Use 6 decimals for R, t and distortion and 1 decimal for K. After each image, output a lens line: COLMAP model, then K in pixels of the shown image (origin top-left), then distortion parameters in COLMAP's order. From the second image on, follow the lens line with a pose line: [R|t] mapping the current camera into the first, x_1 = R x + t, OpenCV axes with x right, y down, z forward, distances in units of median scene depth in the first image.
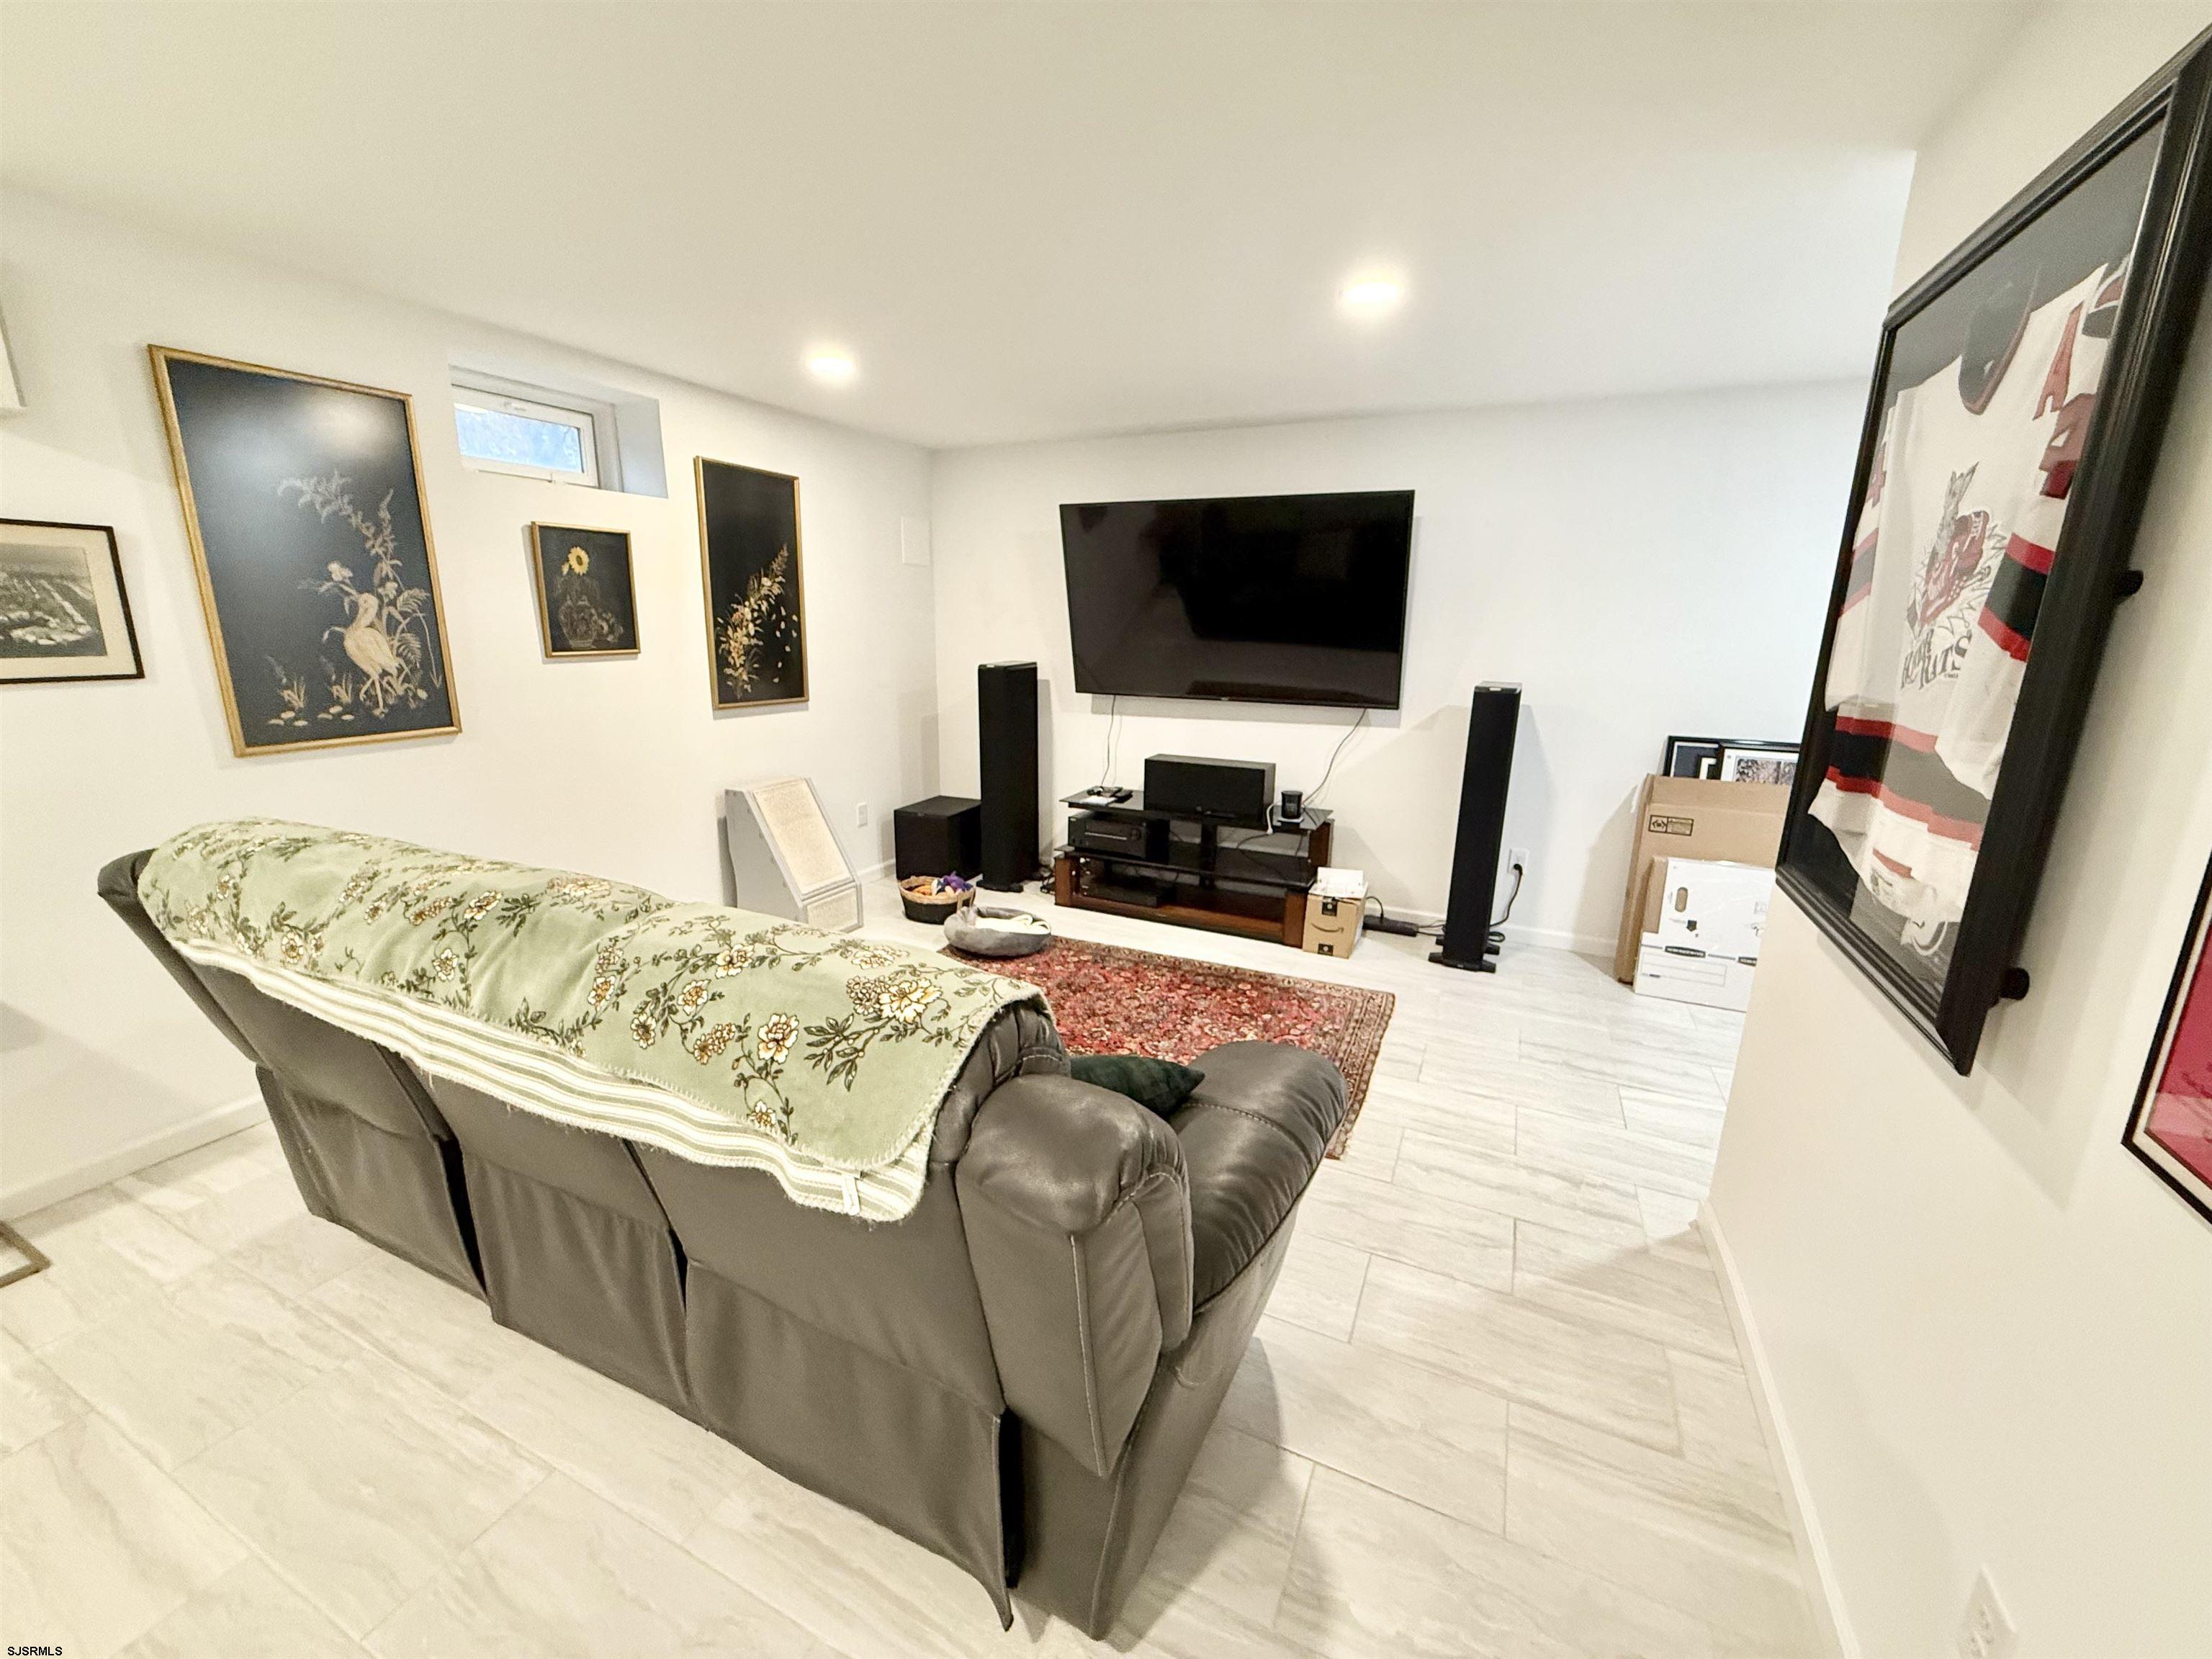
lens RADIAL K [[882.2, 0, 1104.8], [0, 882.2, 830.0], [0, 0, 1]] dist [-0.001169, 0.000153]
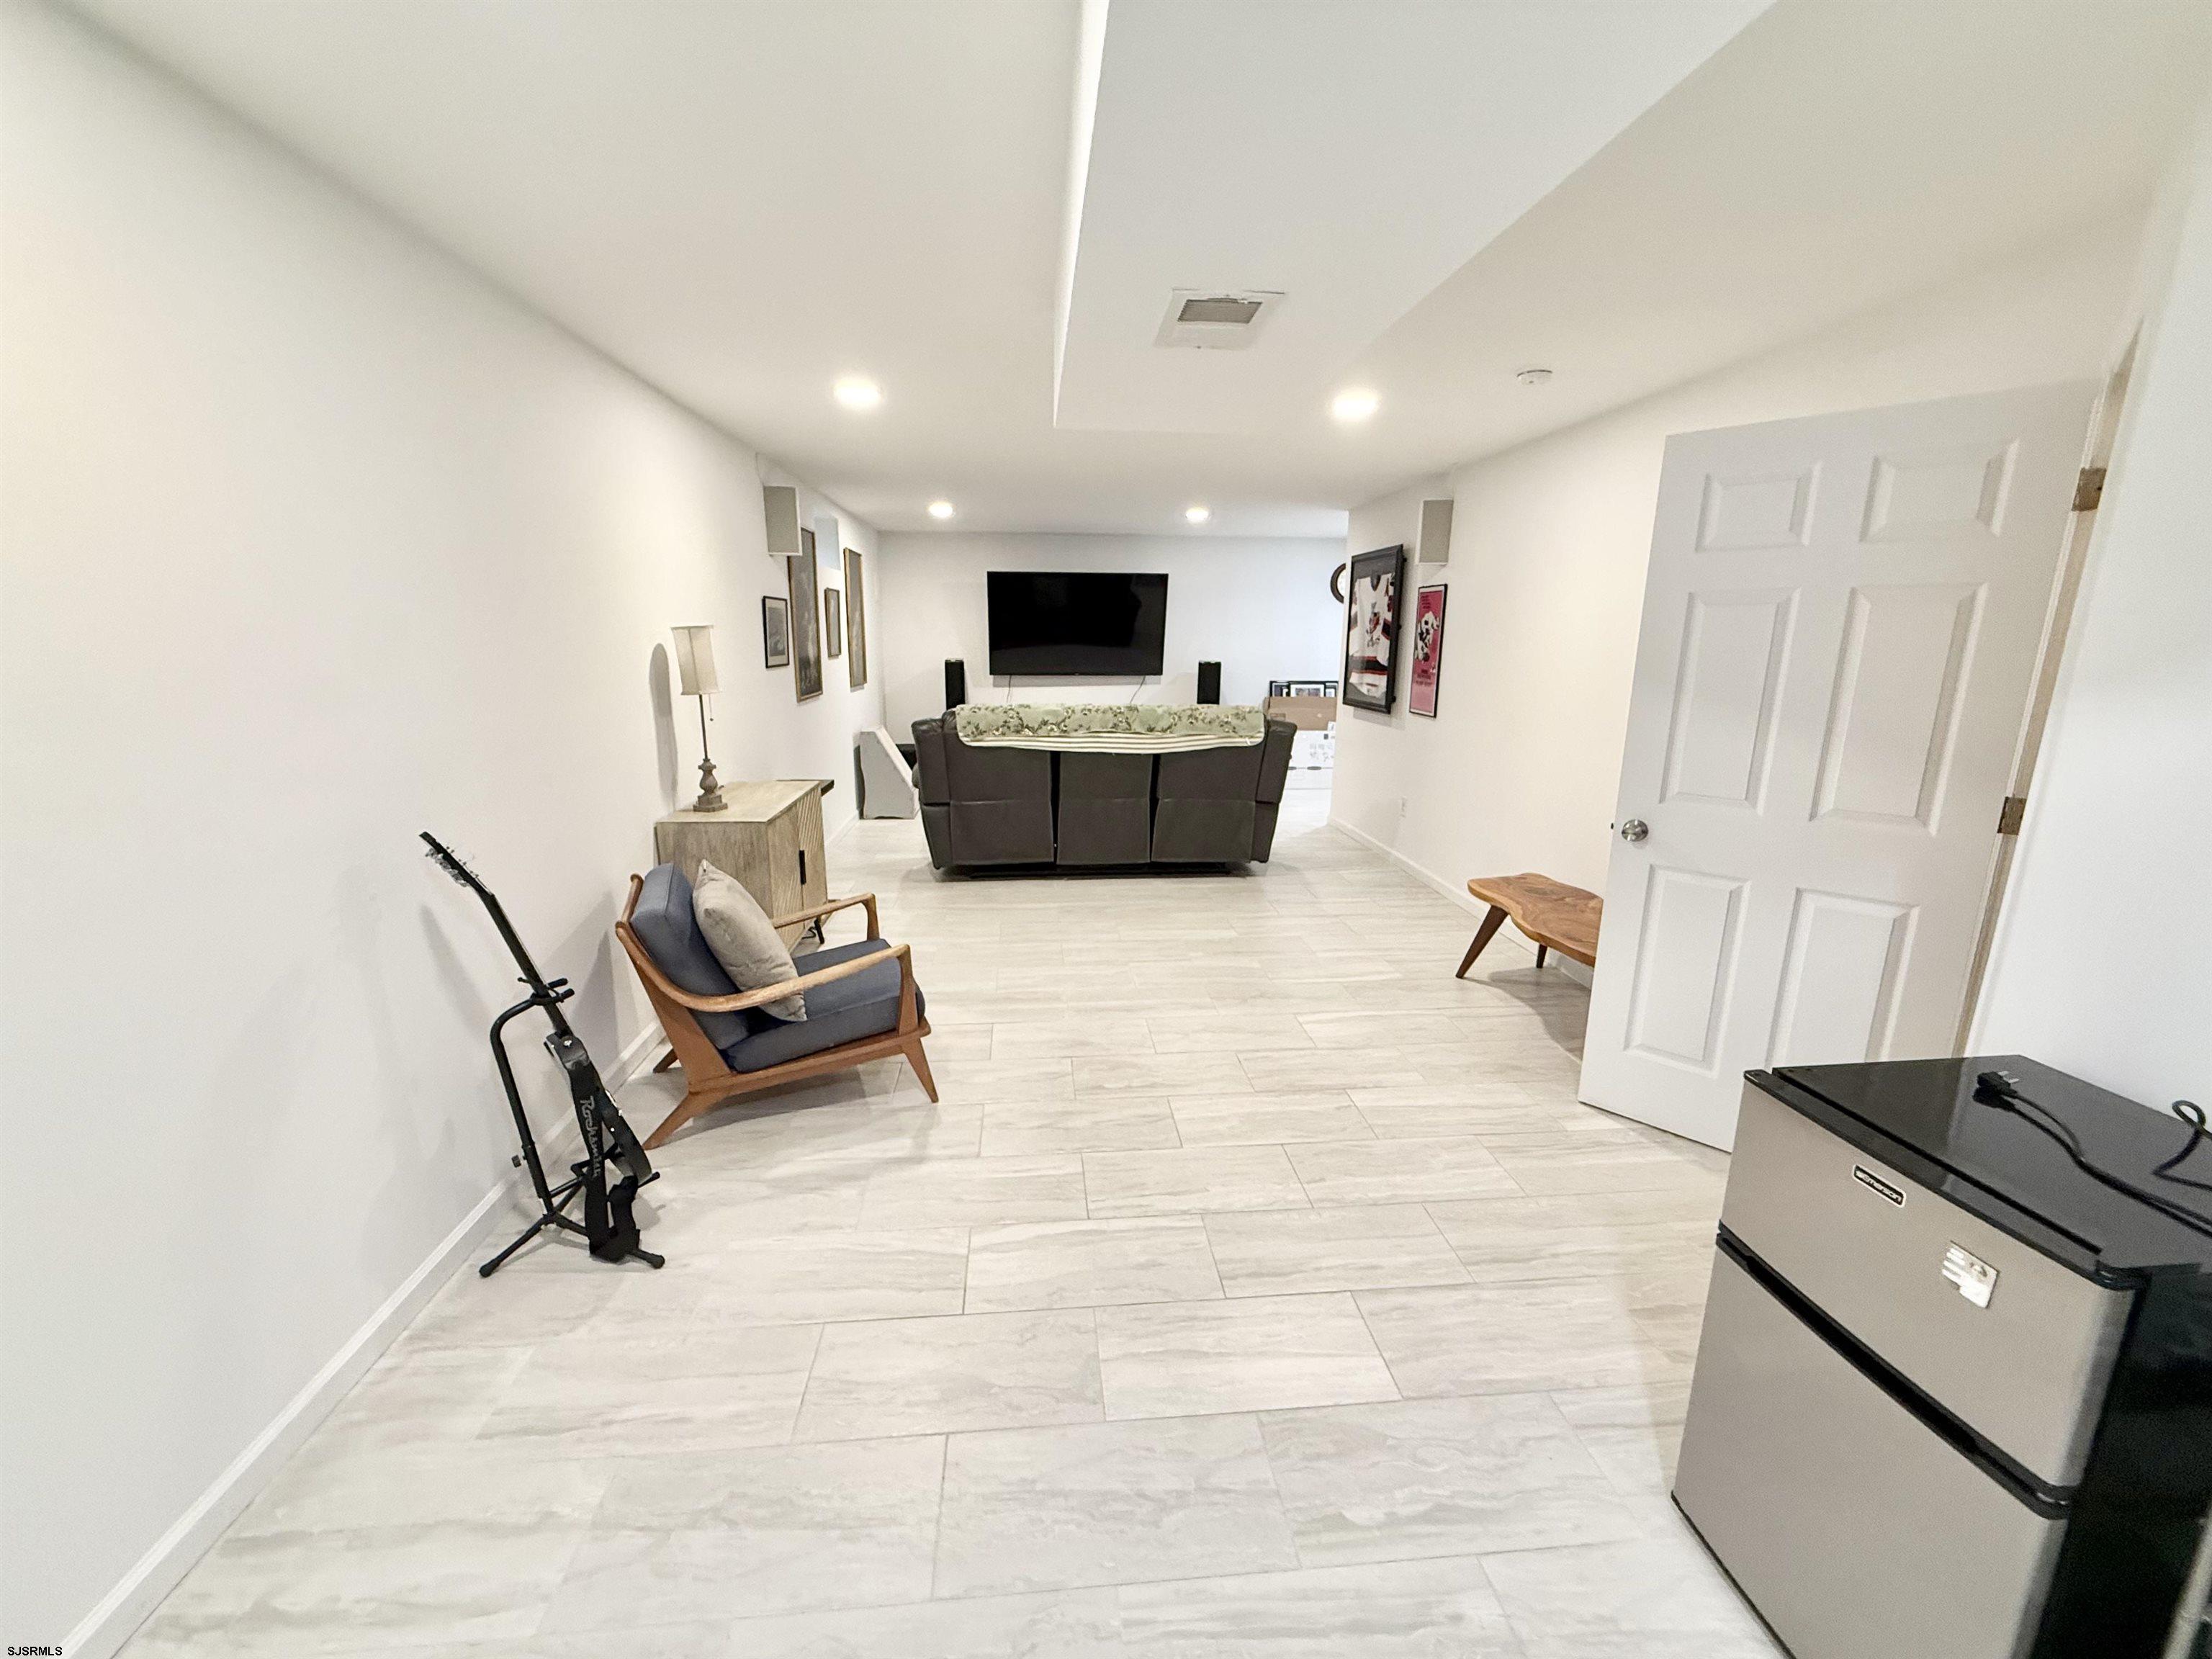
lens RADIAL K [[882.2, 0, 1093.9], [0, 882.2, 822.5], [0, 0, 1]] dist [-0.001169, 0.000153]
pose [[0.869535, -0.114308, 0.480460, -1.240645], [0.122513, 0.992363, 0.014374, 0.233879], [-0.478434, 0.046364, 0.876899, -1.078243]]
